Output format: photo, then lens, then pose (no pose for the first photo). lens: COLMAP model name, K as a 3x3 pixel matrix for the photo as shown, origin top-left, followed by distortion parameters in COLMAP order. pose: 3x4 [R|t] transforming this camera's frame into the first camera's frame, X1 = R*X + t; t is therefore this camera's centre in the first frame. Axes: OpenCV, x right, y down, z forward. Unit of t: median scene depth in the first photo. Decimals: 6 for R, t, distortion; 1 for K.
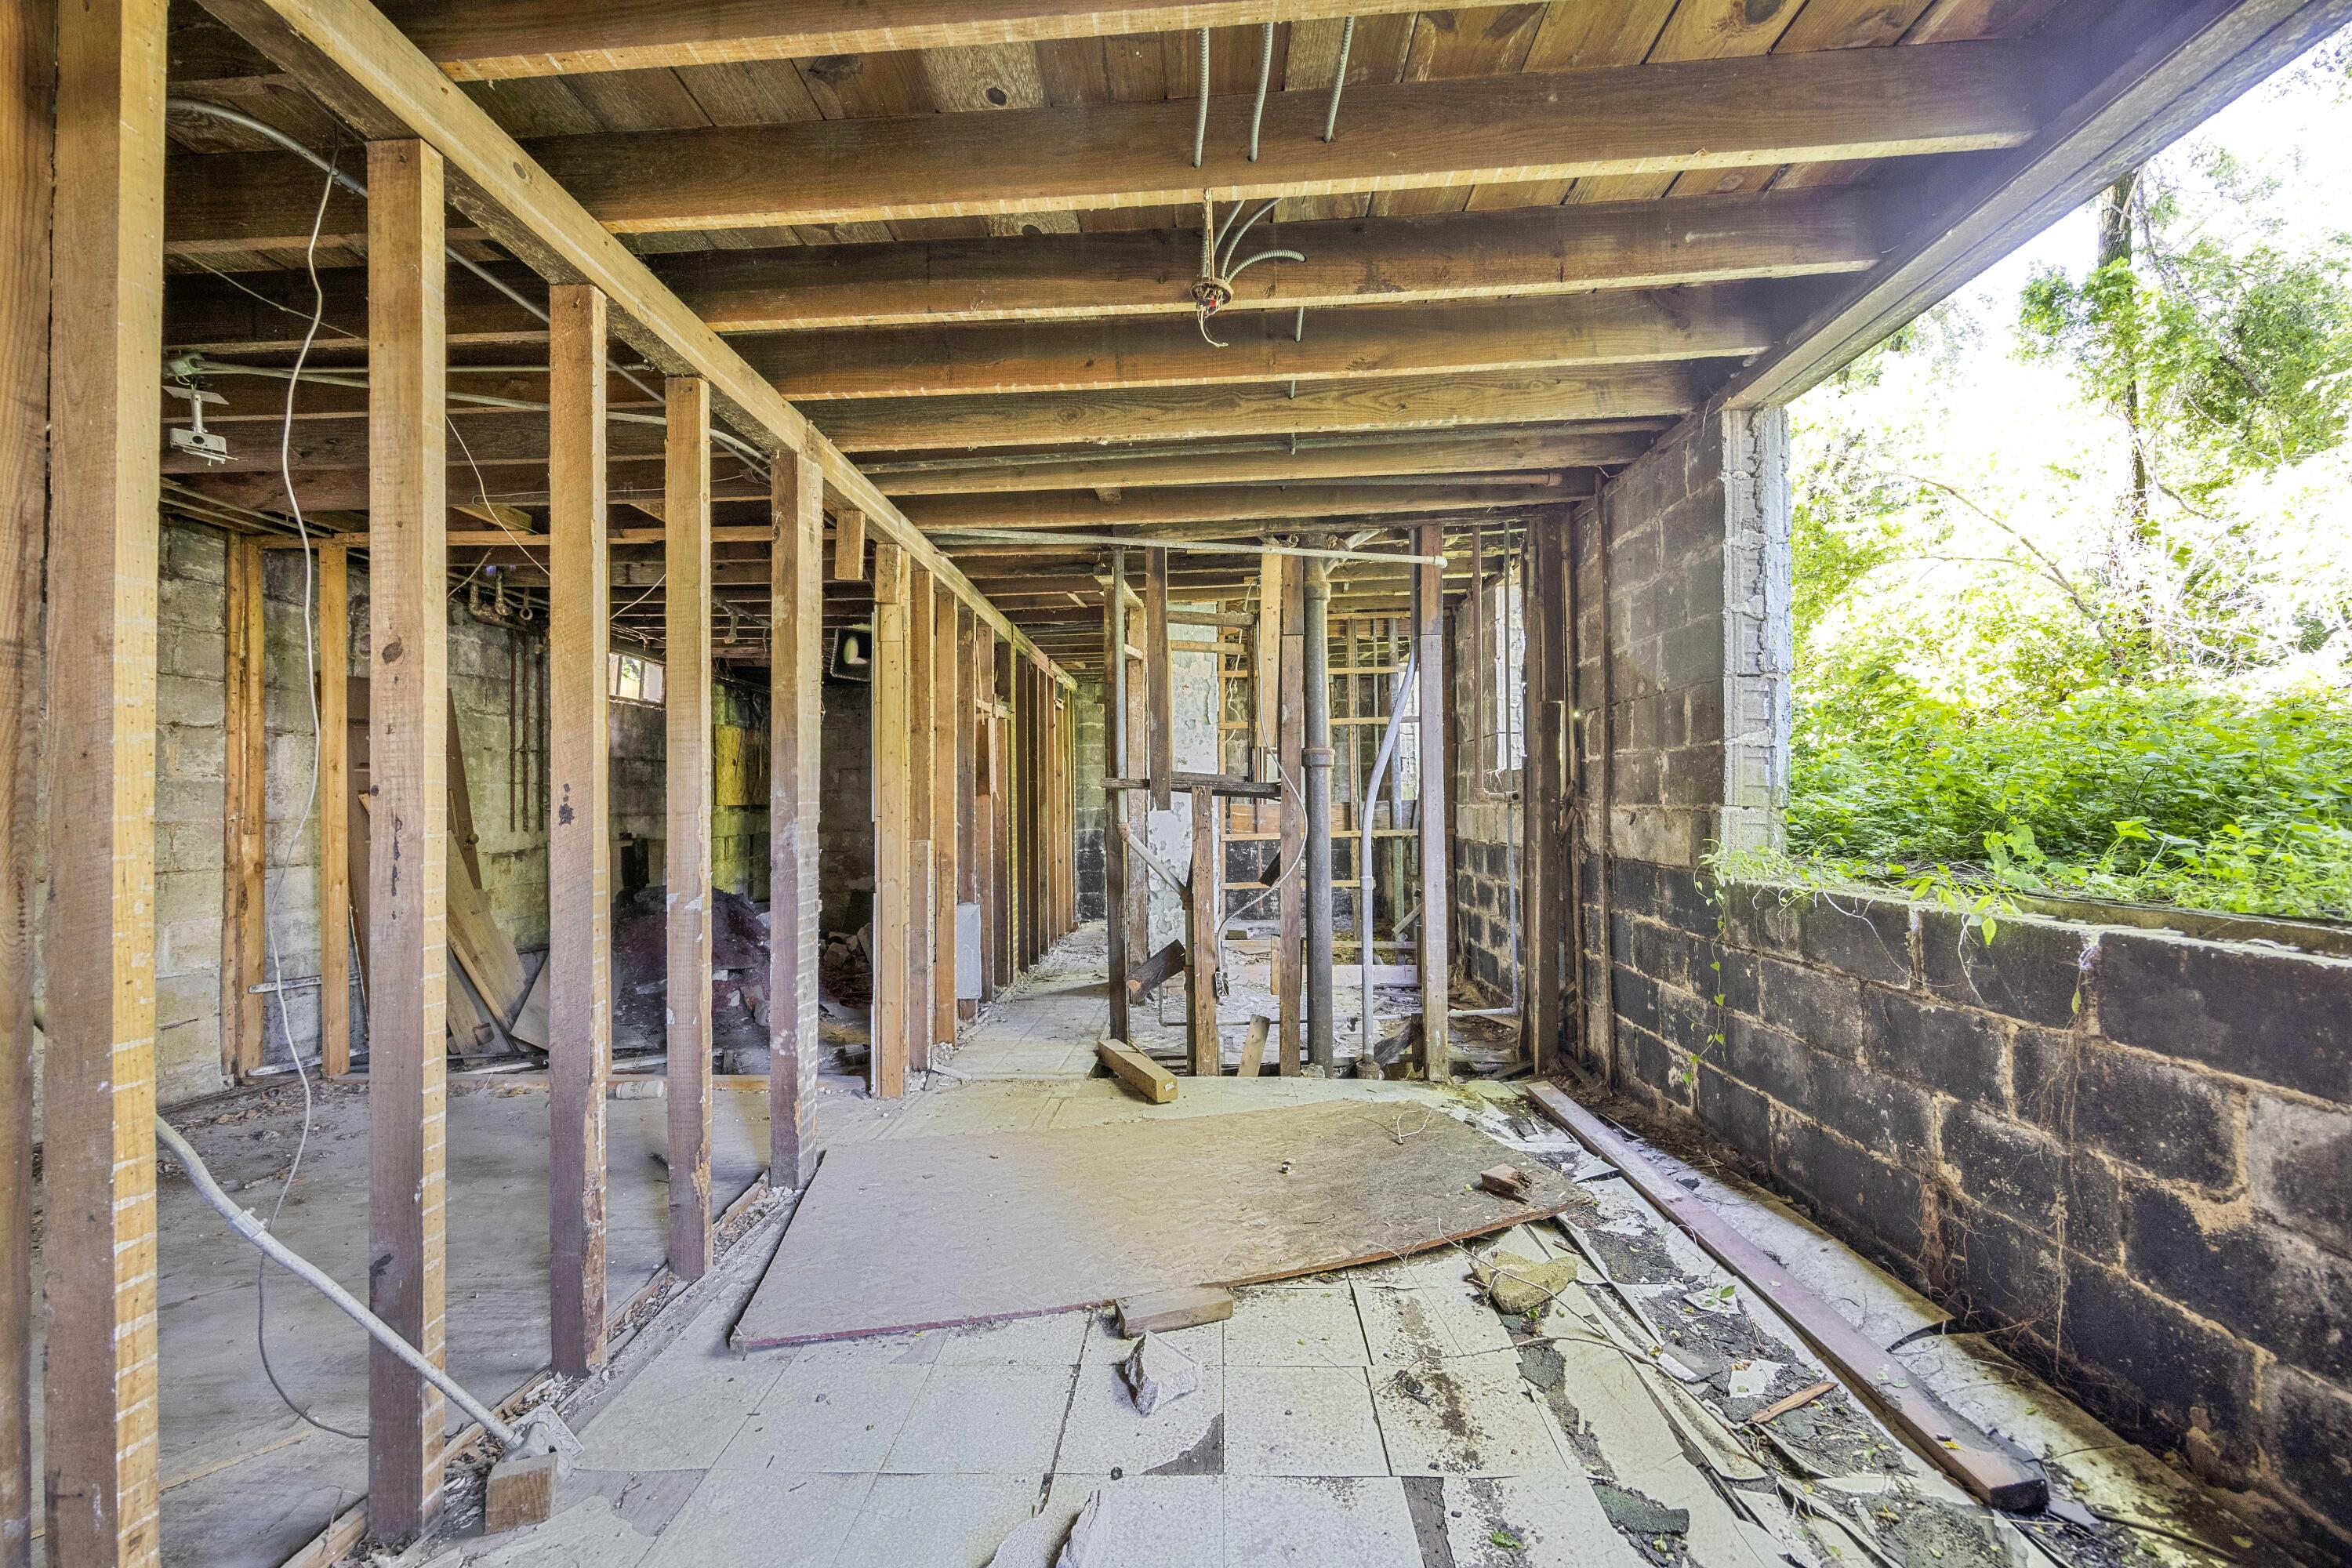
lens RADIAL K [[909.4, 0, 1168.9], [0, 909.4, 805.7], [0, 0, 1]] dist [-0.000073, -0.000023]
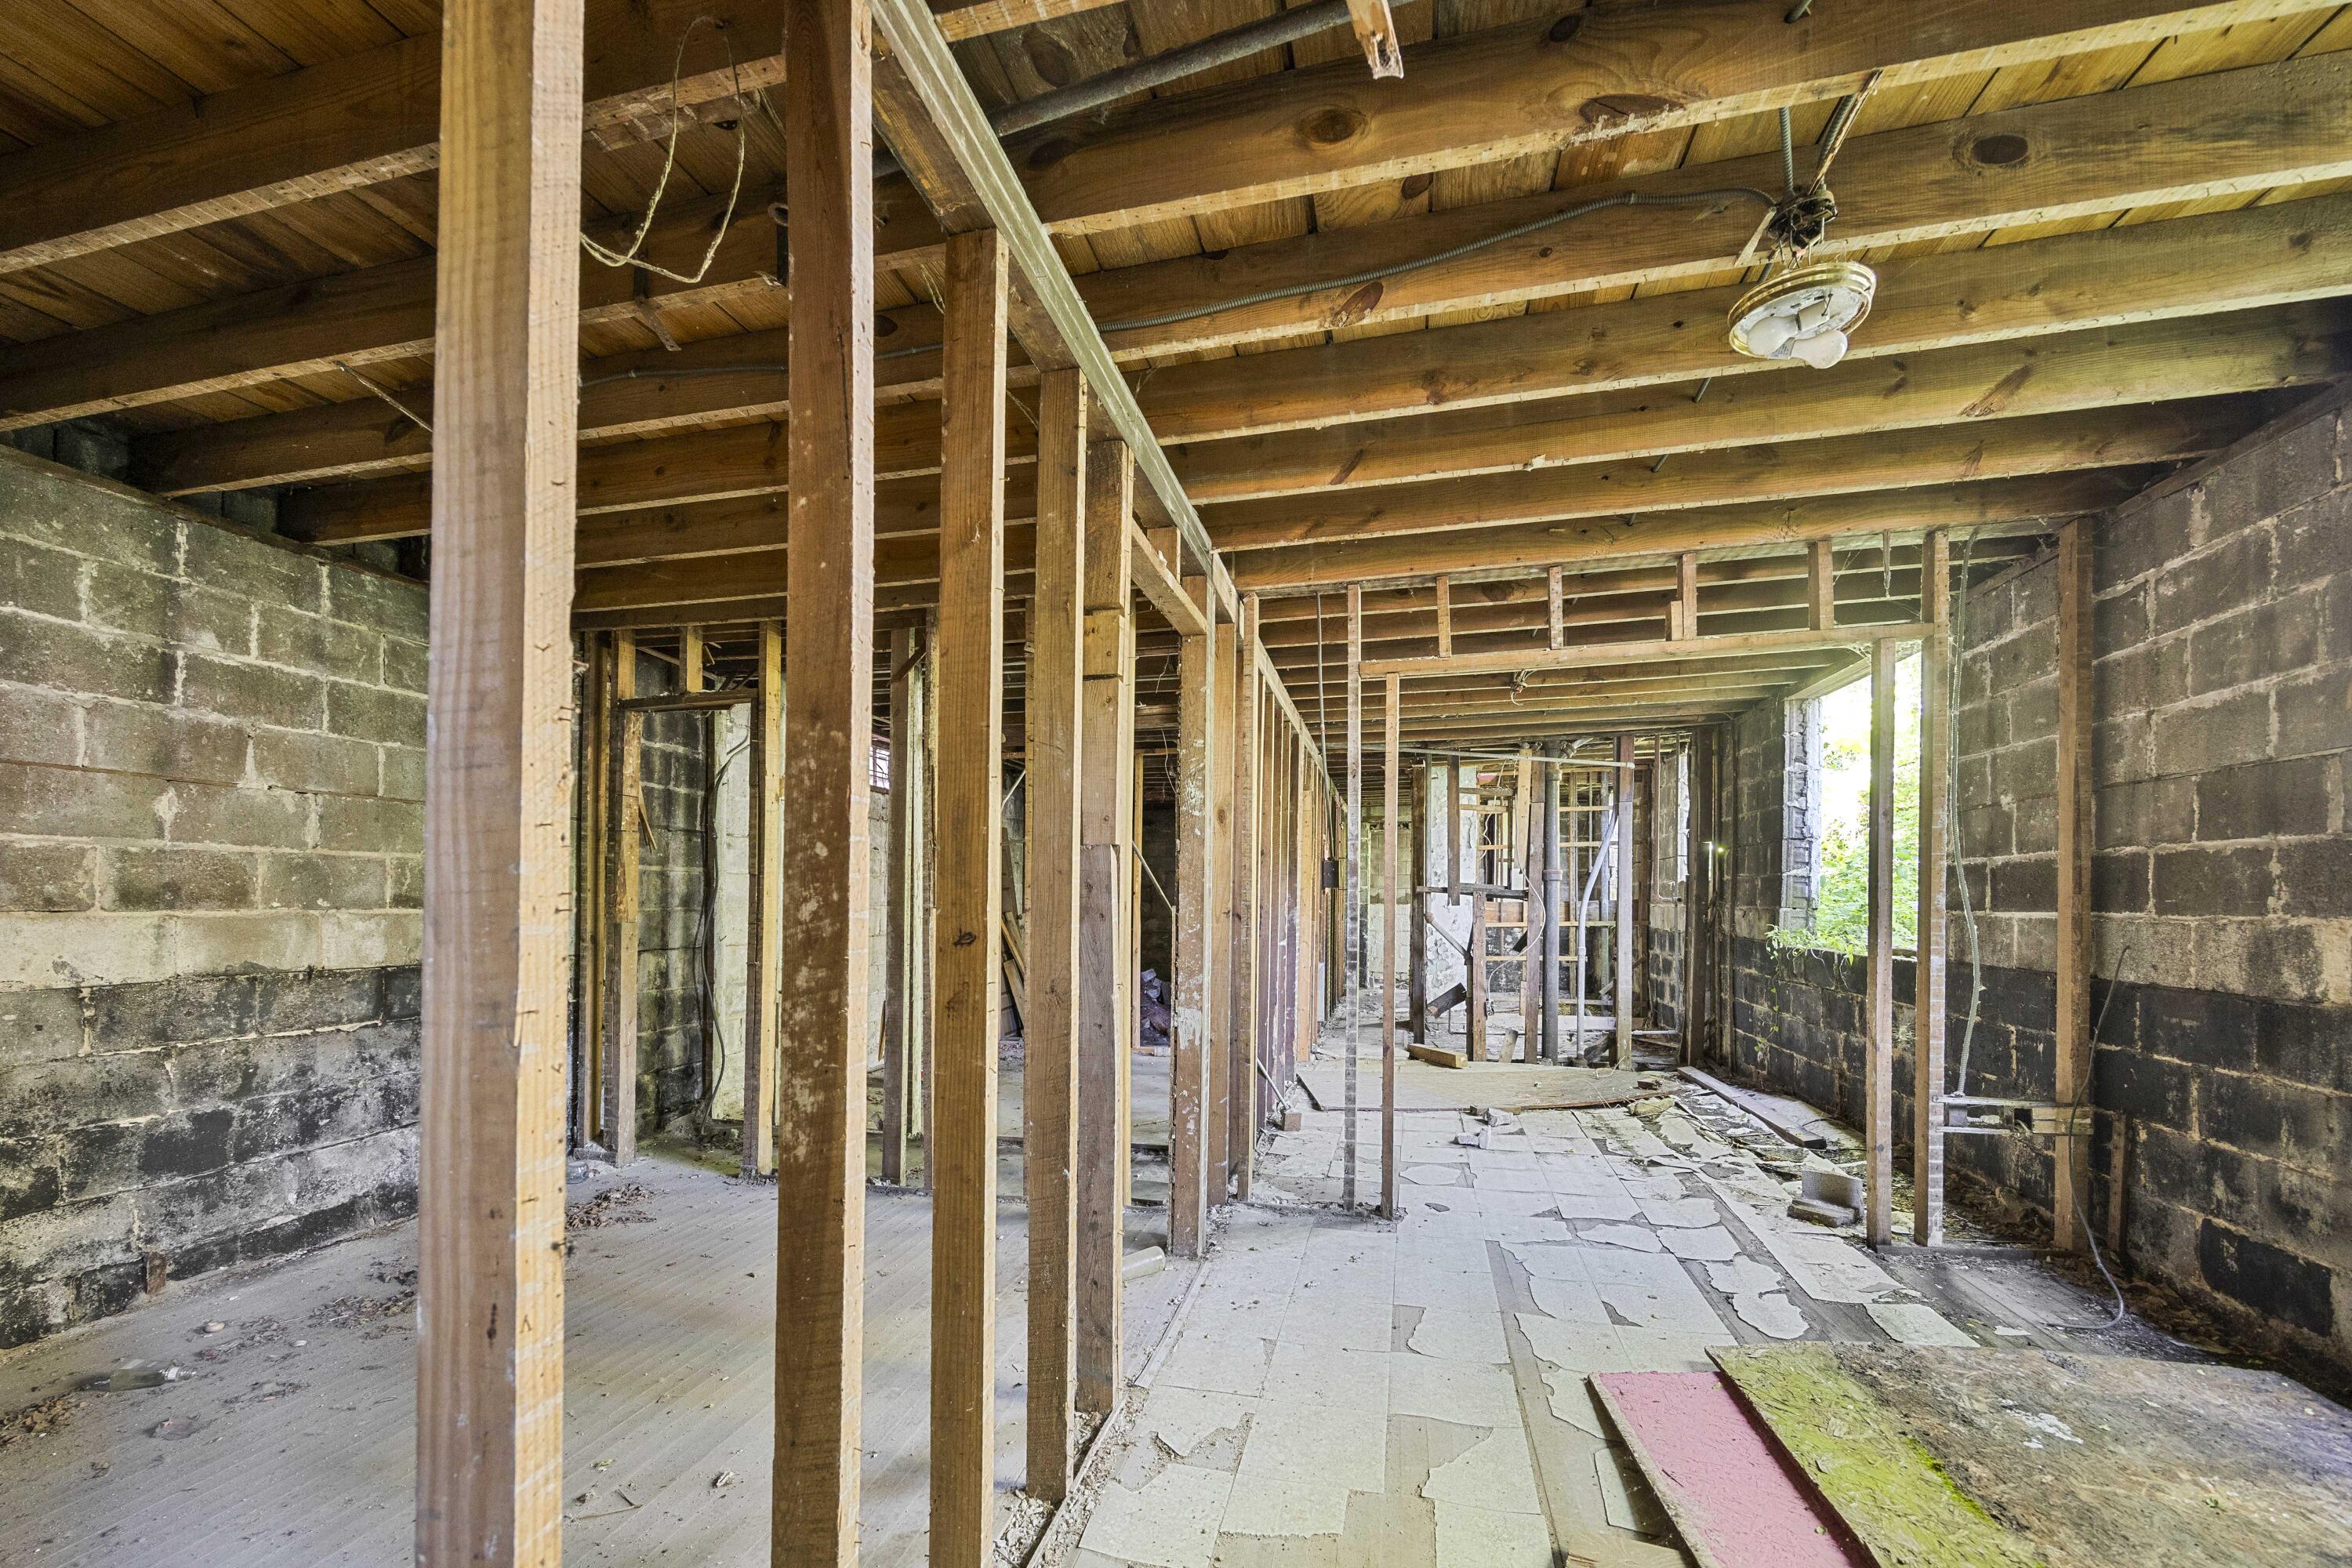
lens RADIAL K [[950.3, 0, 1179.3], [0, 950.3, 916.2], [0, 0, 1]] dist [0.000876, -0.000593]
pose [[0.983017, 0.015158, -0.182887, -0.188187], [-0.011643, 0.999727, 0.020279, -0.005292], [0.183144, -0.017805, 0.982925, -0.840495]]
